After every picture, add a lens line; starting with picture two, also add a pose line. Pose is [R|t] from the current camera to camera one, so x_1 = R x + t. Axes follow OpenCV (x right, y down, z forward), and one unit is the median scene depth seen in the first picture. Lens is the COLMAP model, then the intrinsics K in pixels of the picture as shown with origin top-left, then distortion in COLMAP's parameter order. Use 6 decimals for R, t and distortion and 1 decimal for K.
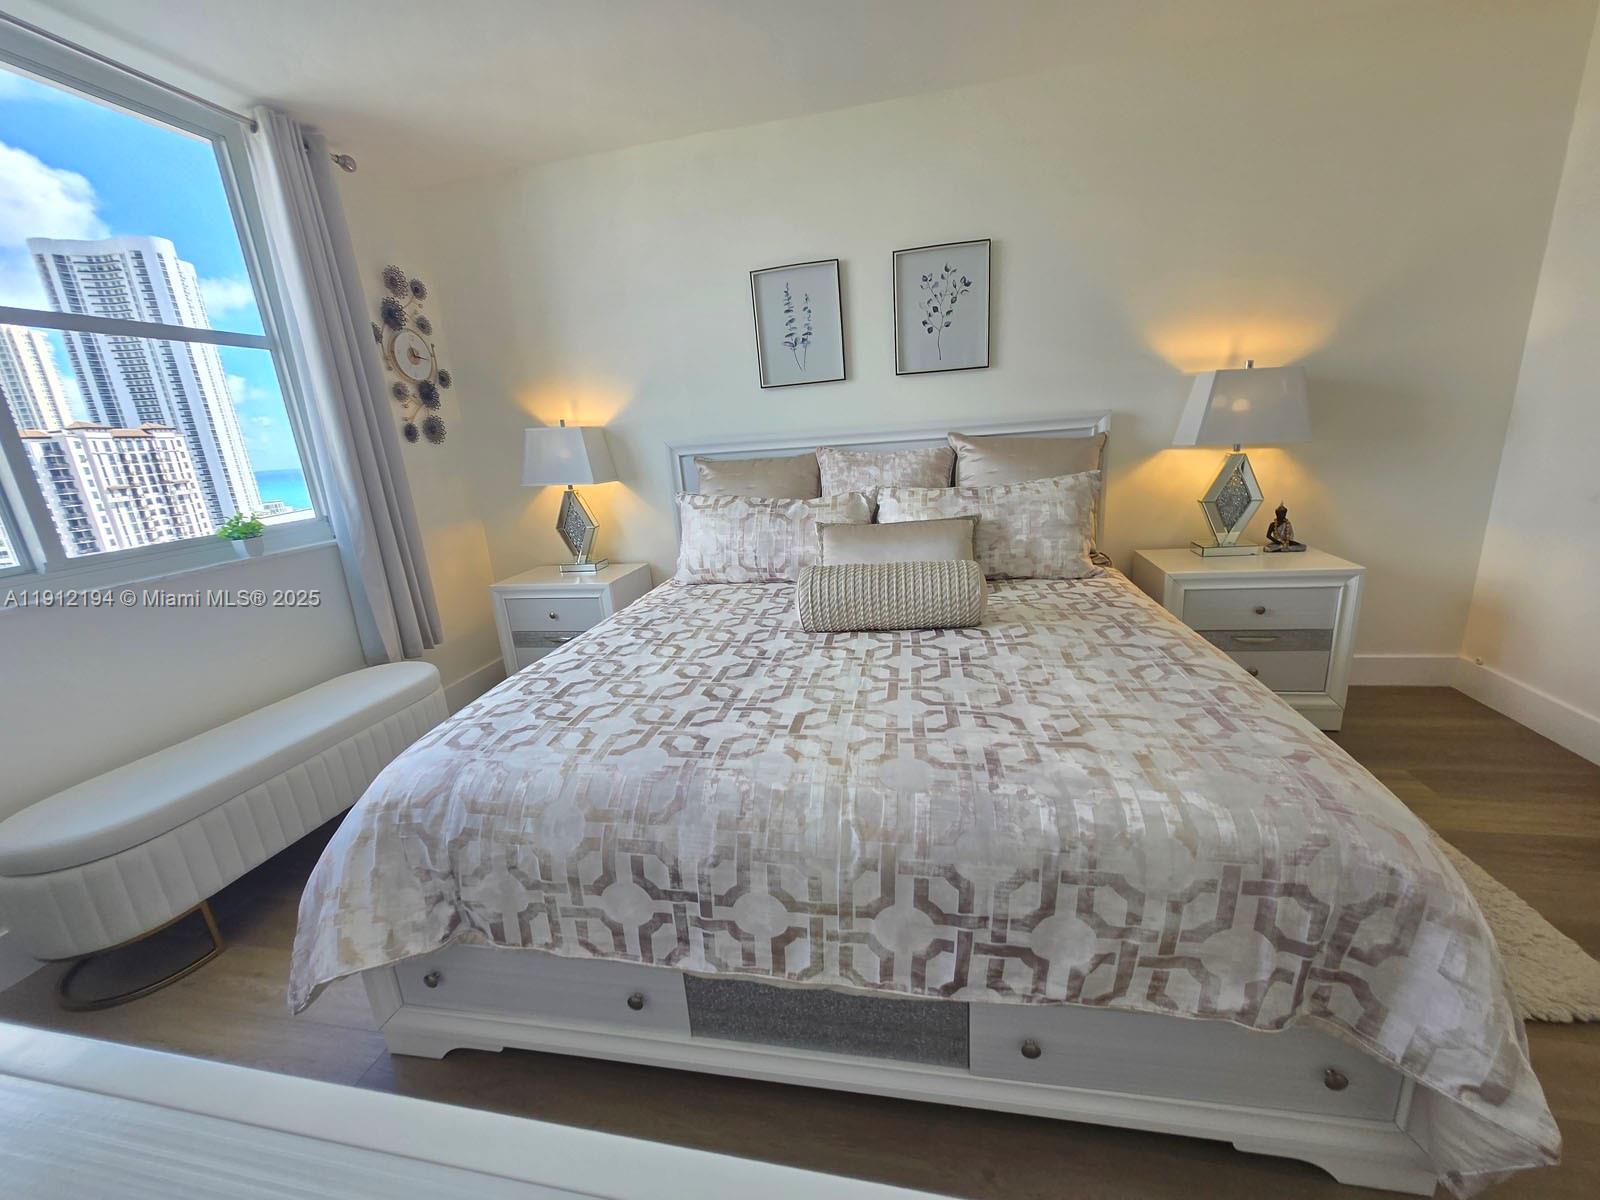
lens RADIAL K [[627.3, 0, 801.2], [0, 627.3, 592.9], [0, 0, 1]] dist [0.005069, -0.000333]
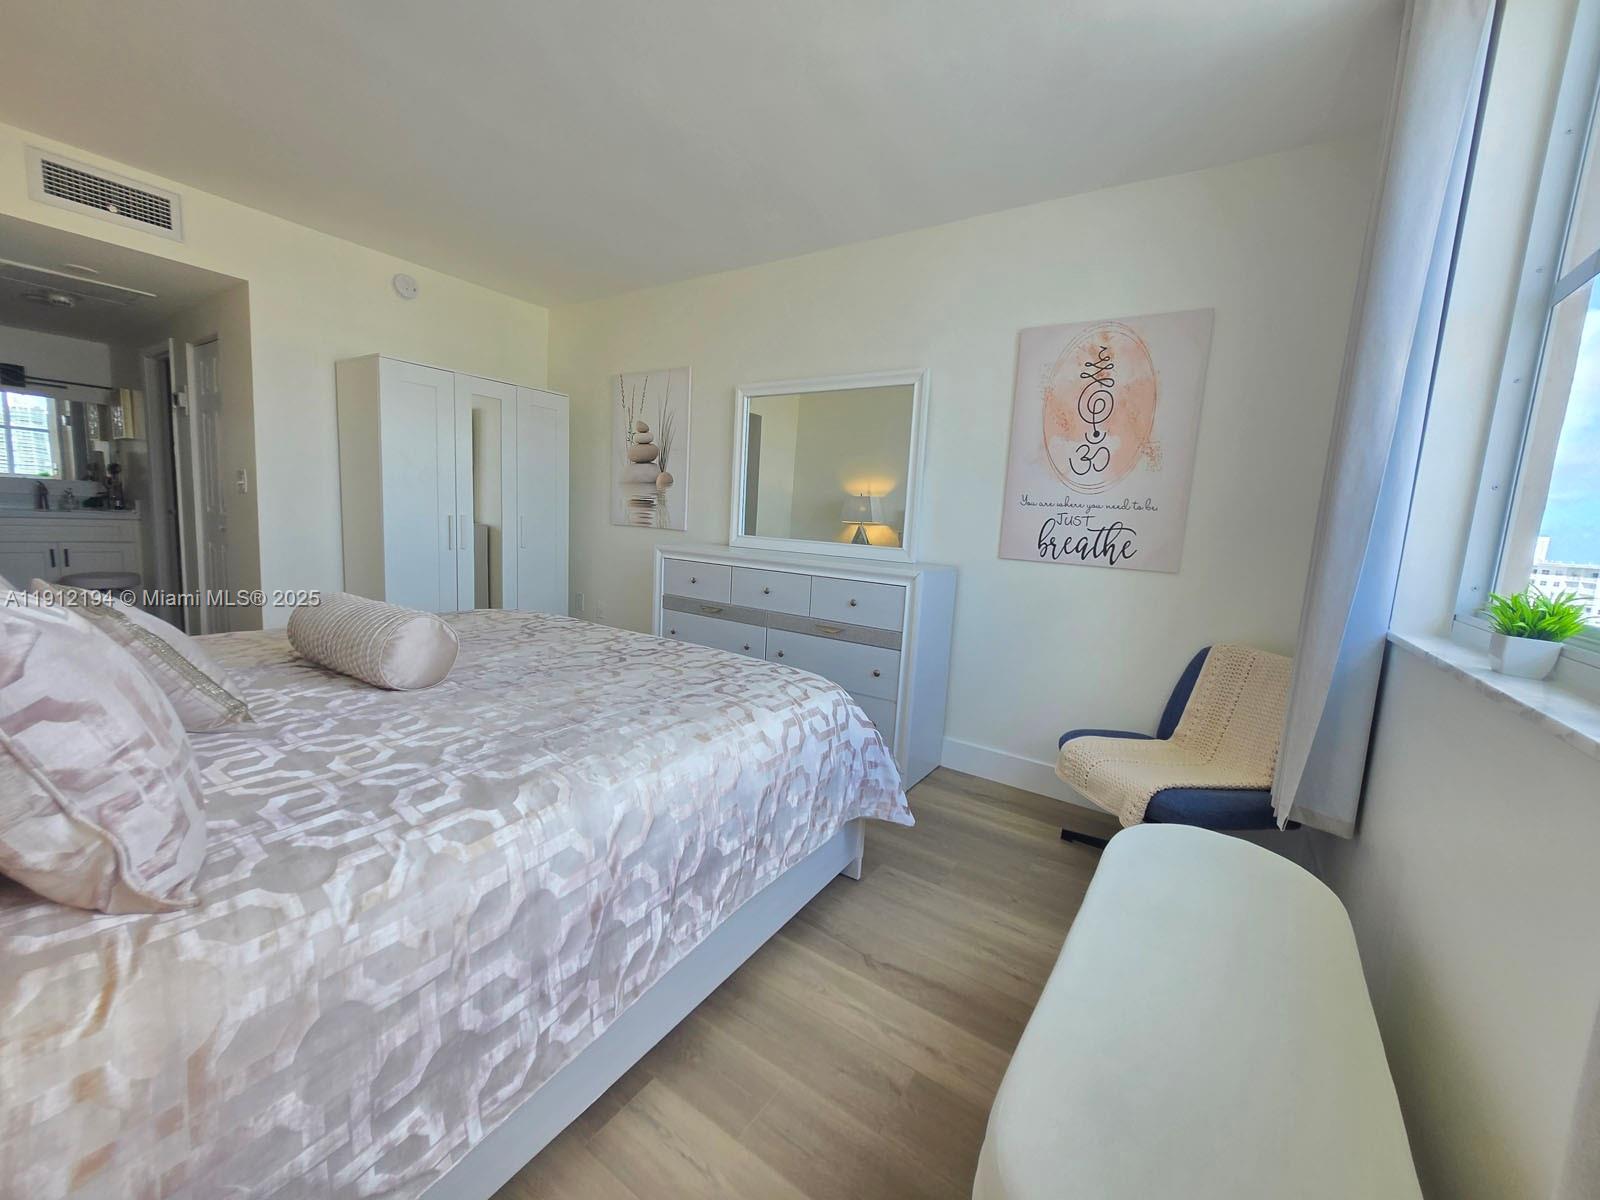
lens RADIAL K [[627.3, 0, 799.0], [0, 627.3, 597.2], [0, 0, 1]] dist [0.005069, -0.000333]
pose [[-0.925543, -0.027988, 0.377606, -0.612269], [0.106284, 0.937966, 0.330034, -0.223606], [-0.363418, 0.345595, -0.865154, 1.213795]]
